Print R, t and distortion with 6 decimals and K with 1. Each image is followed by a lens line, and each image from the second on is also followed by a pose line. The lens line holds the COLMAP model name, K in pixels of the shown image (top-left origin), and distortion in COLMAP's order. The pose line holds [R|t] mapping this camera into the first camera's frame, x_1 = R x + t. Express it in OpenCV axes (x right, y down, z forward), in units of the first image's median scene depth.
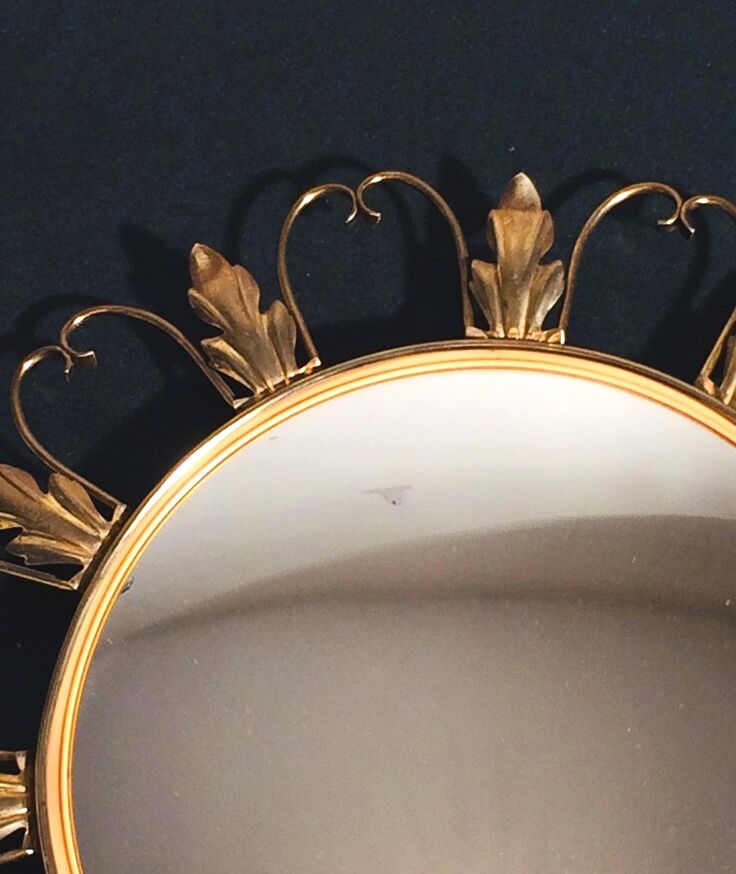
lens RADIAL K [[2738.9, 0, 367.9], [0, 2738.9, 434.6], [0, 0, 1]] dist [0.086876, 0.000000]
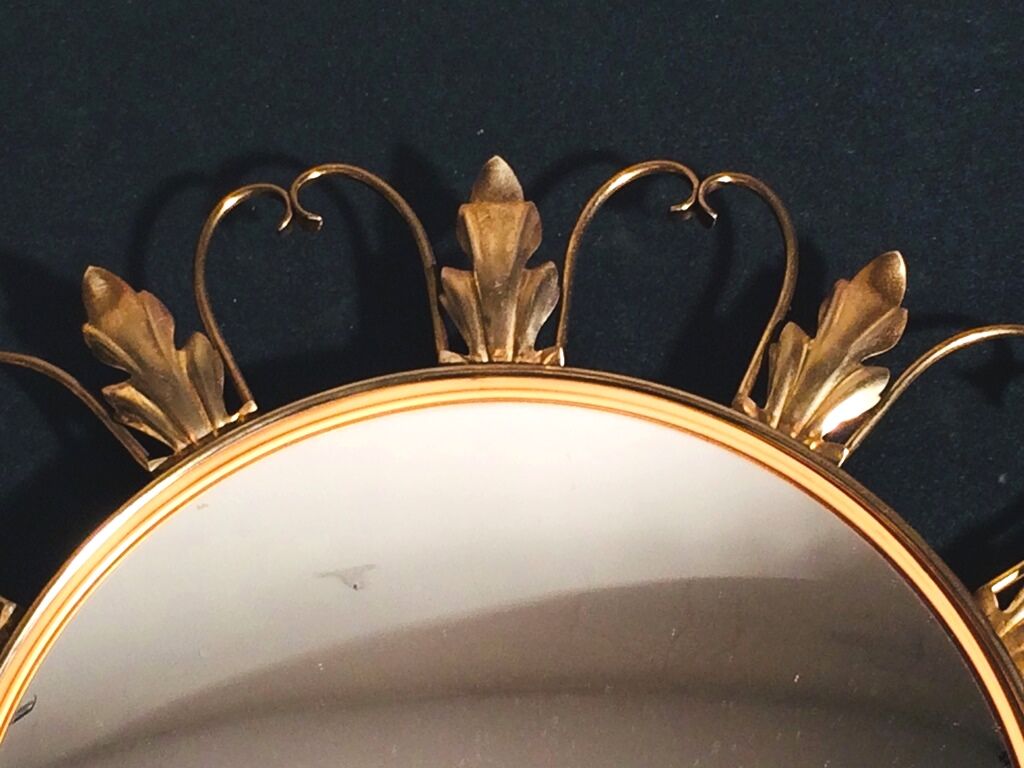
lens RADIAL K [[2933.9, 0, 501.0], [0, 2933.9, 374.9], [0, 0, 1]] dist [0.024154, 0.000000]
pose [[0.995868, -0.056595, 0.071016, -0.006799], [0.060473, 0.996724, -0.053700, 0.013741], [-0.067744, 0.057773, 0.996029, 0.156175]]
